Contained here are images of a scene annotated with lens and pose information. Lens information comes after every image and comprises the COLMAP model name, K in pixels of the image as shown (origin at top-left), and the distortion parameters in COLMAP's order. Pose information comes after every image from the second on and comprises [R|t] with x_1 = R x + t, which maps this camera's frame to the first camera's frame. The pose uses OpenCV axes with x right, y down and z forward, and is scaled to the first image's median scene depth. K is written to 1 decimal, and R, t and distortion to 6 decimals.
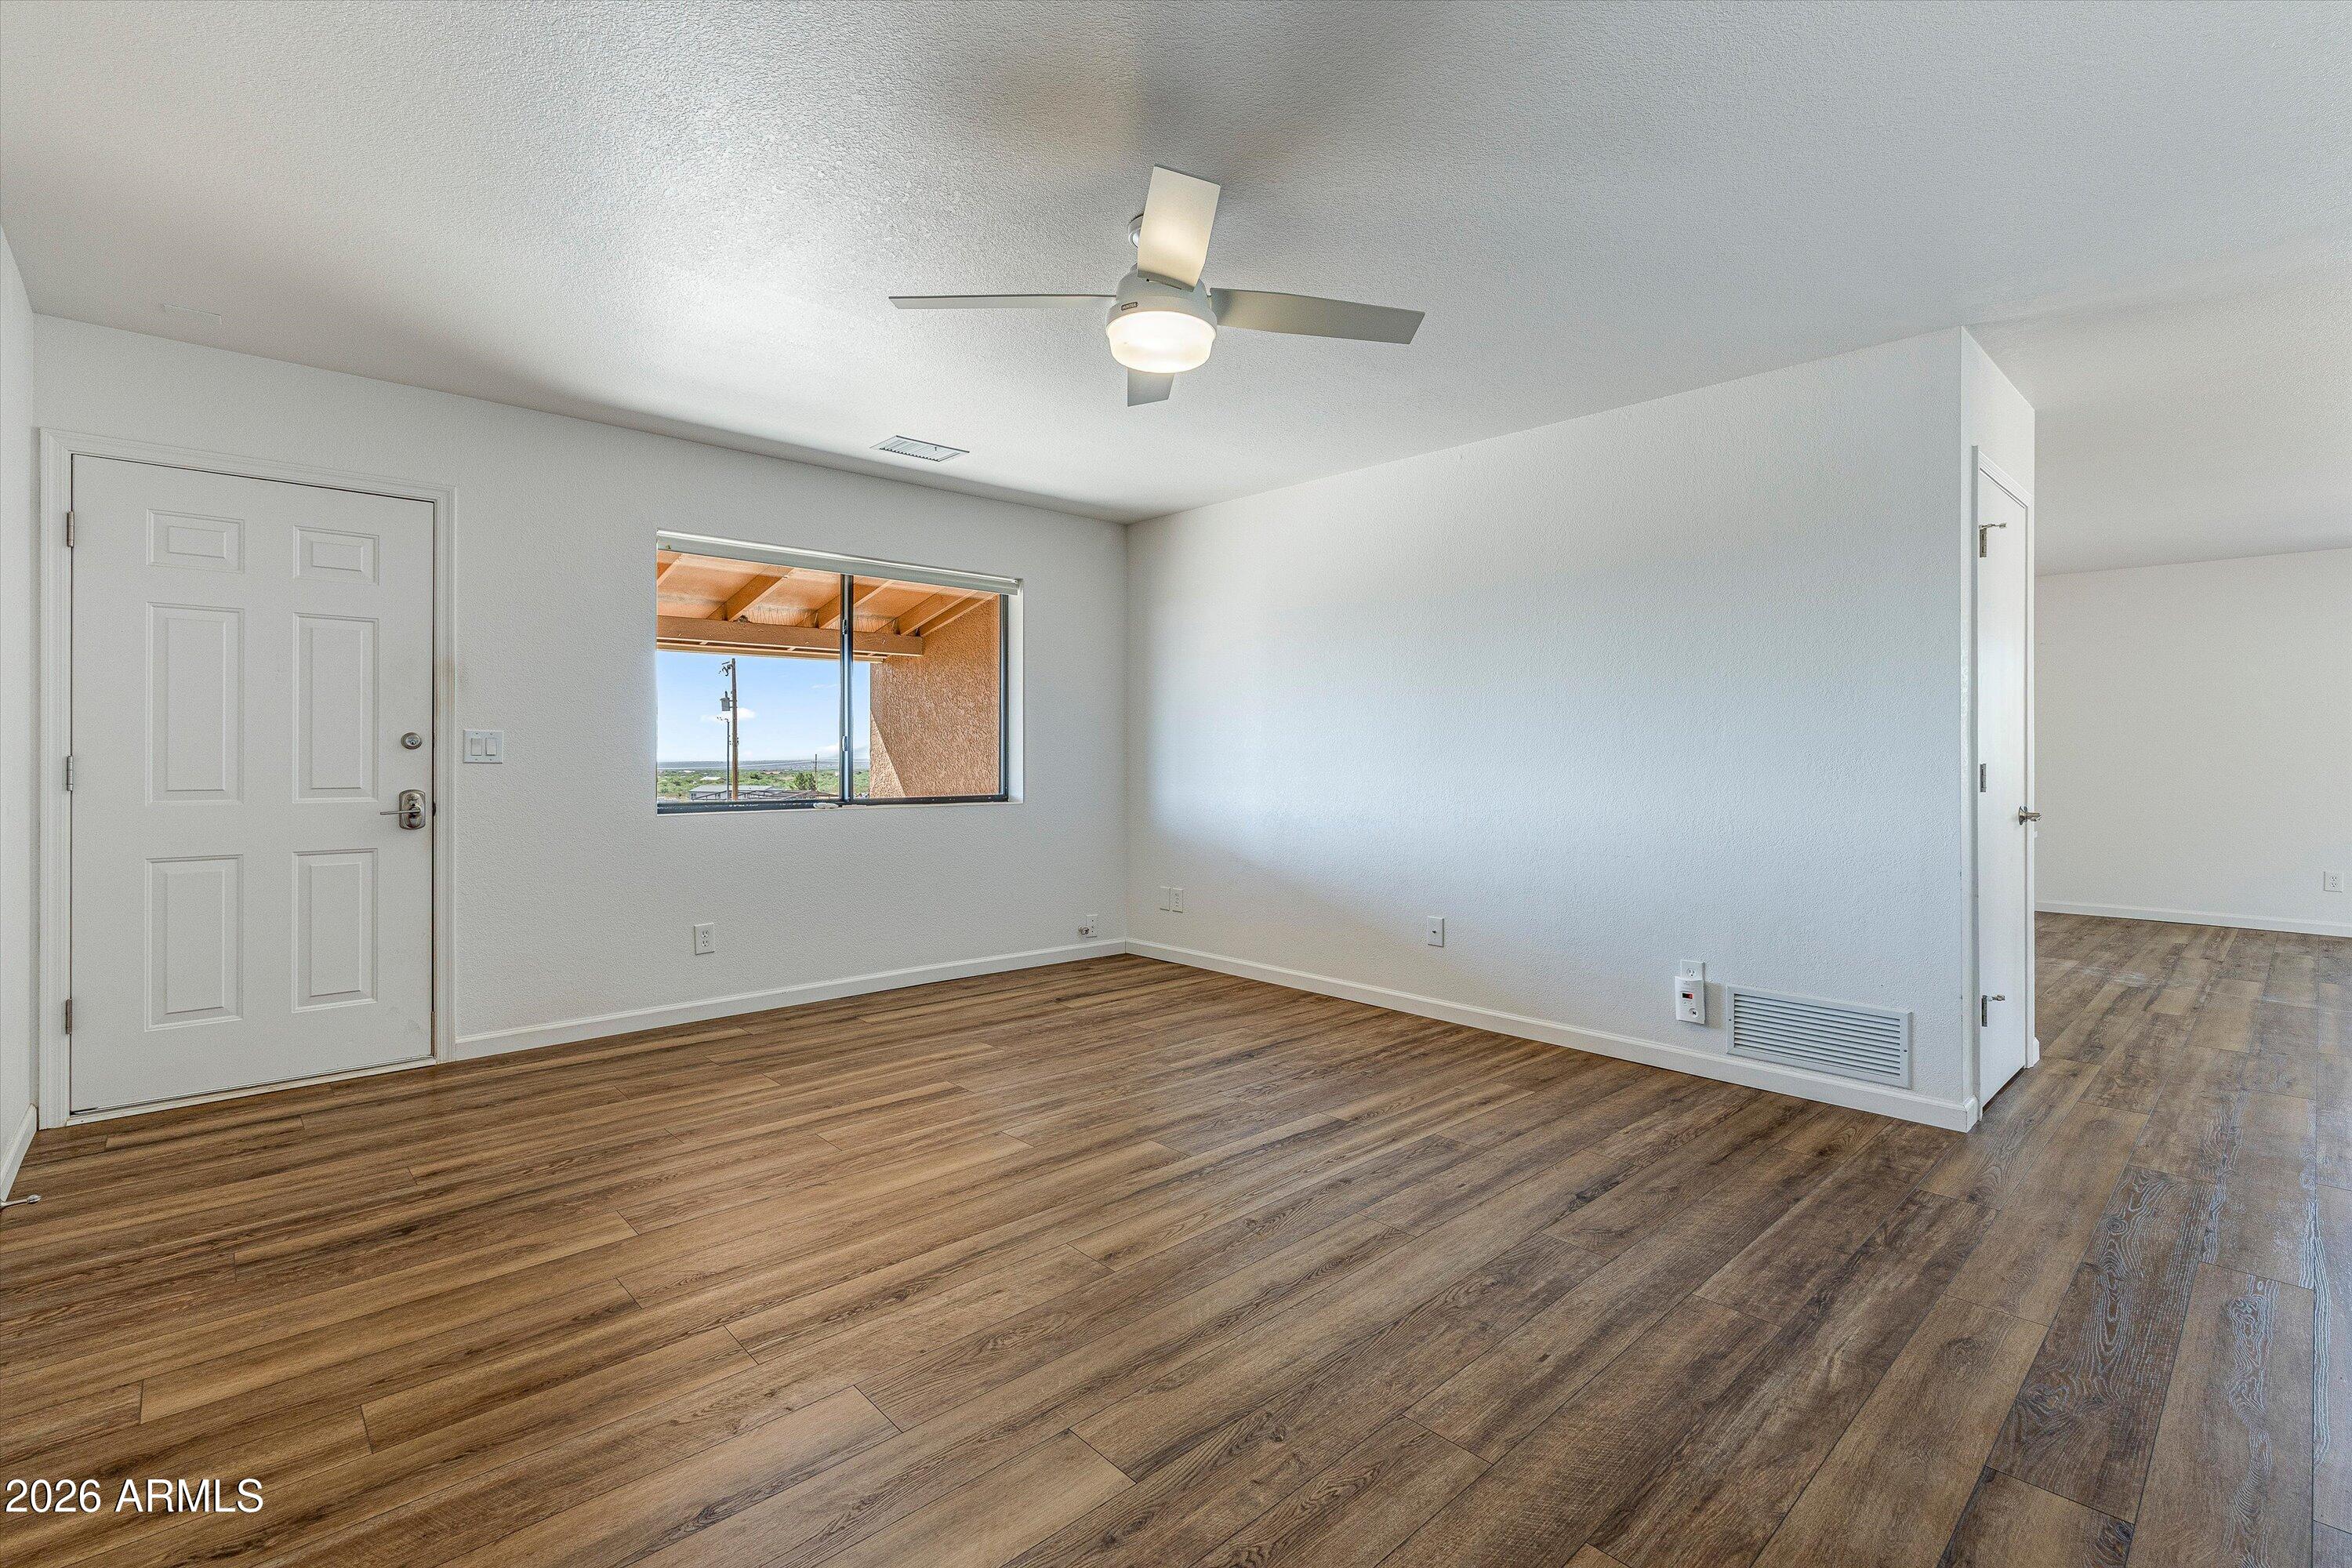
lens RADIAL K [[1060.0, 0, 1190.0], [0, 1060.0, 760.3], [0, 0, 1]] dist [-0.001262, 0.000737]
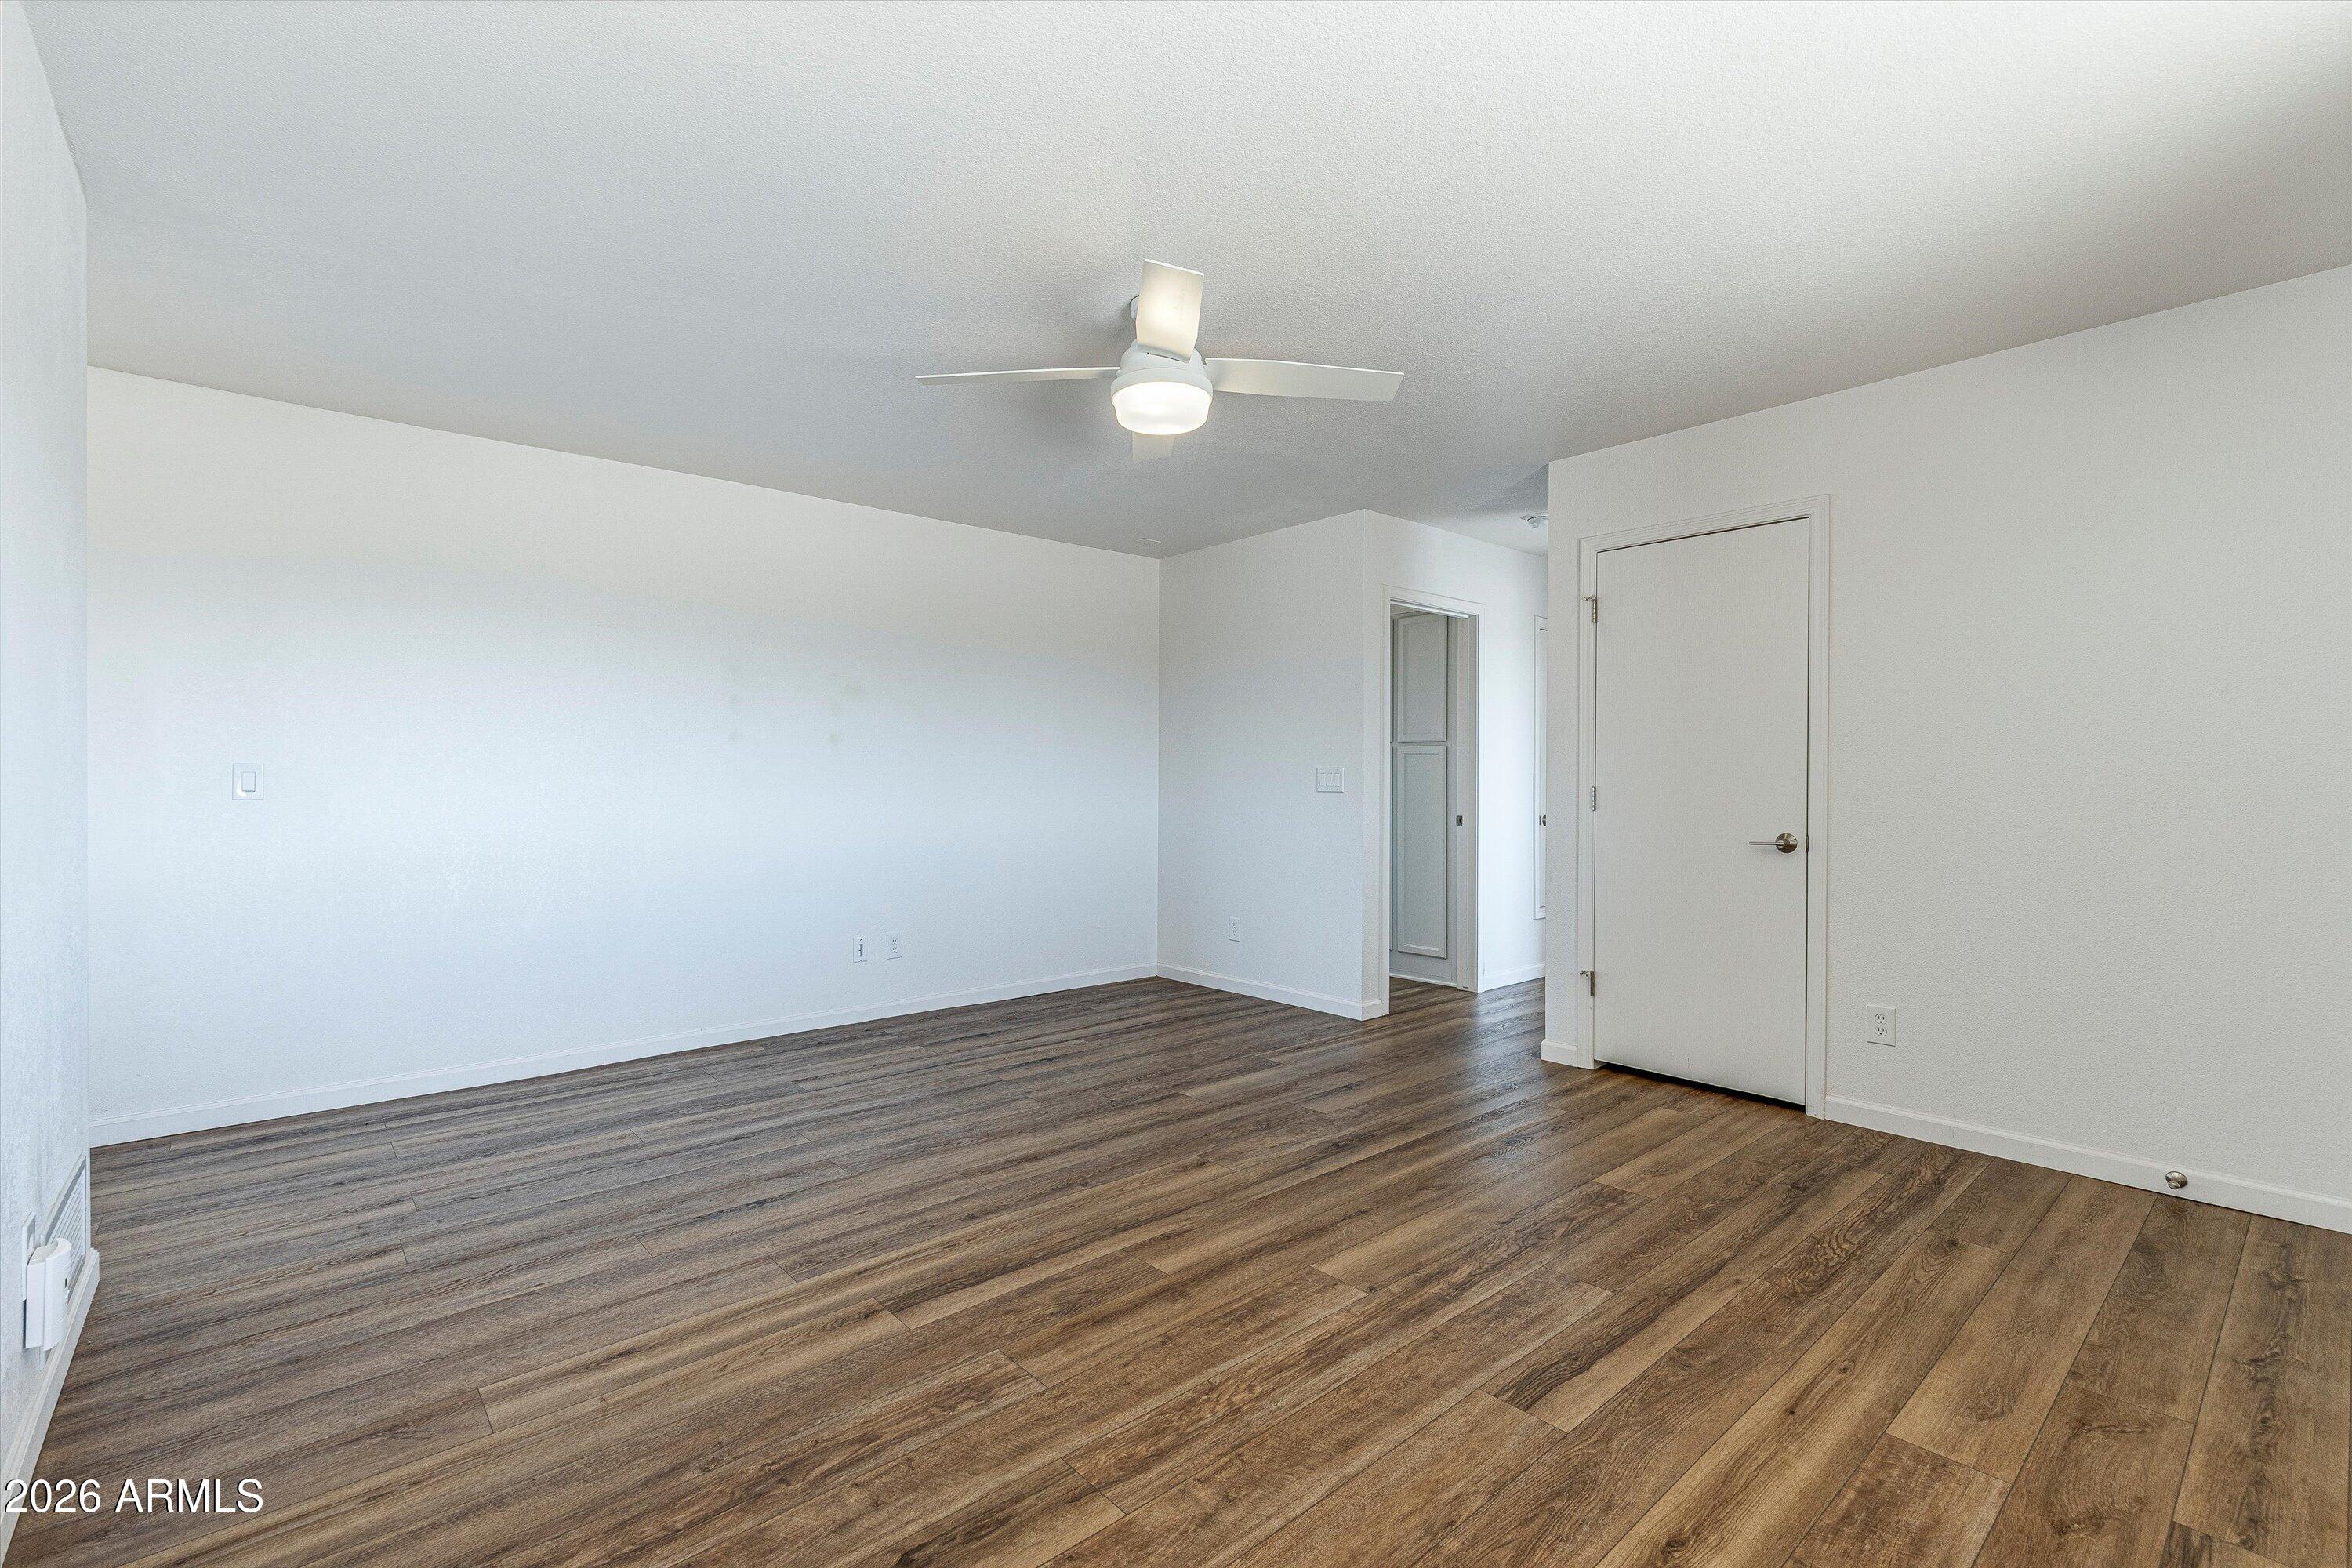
lens RADIAL K [[1039.6, 0, 1176.0], [0, 1039.6, 784.0], [0, 0, 1]] dist [-0.003007, -0.000712]
pose [[-0.999263, -0.000958, 0.038365, -0.074387], [-0.000589, 0.999953, 0.009626, -0.014515], [-0.038373, 0.009596, -0.999217, 1.816868]]
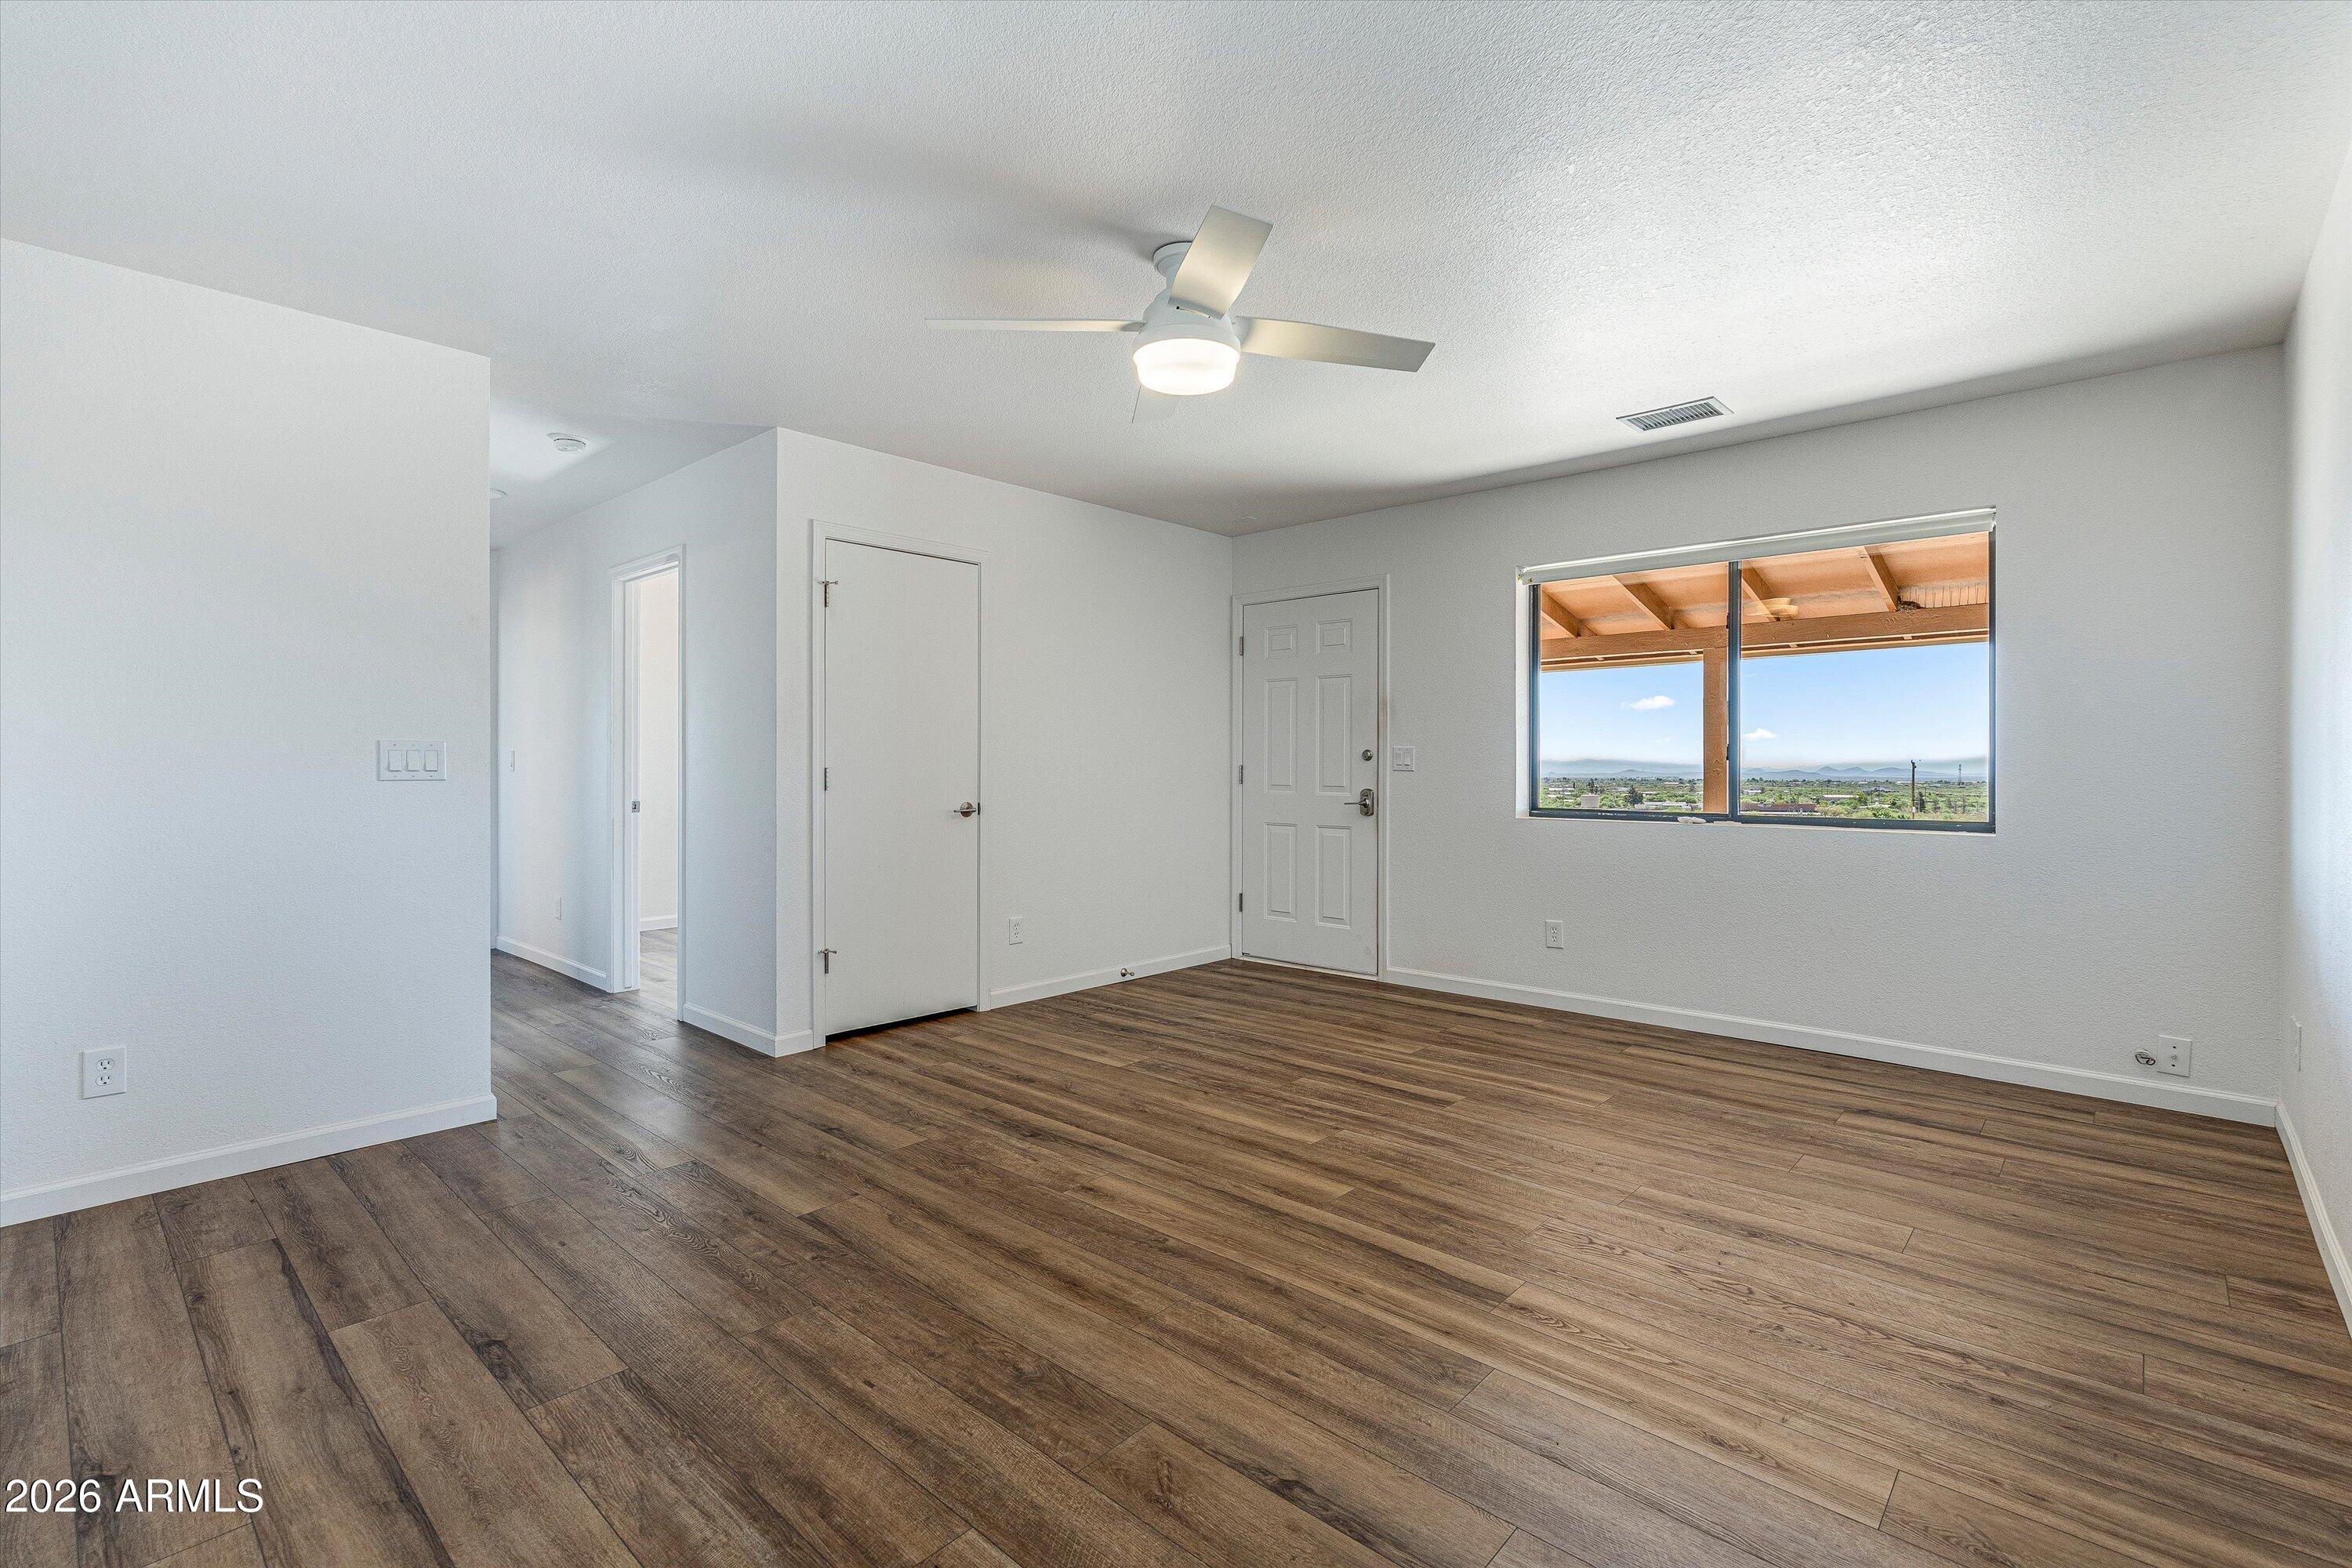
lens RADIAL K [[1060.0, 0, 1190.0], [0, 1060.0, 760.3], [0, 0, 1]] dist [-0.001262, 0.000737]
pose [[0.080544, -0.003590, -0.996745, 0.883668], [-0.004598, 0.999982, -0.003973, -0.005008], [0.996740, 0.004903, 0.080526, 0.804565]]
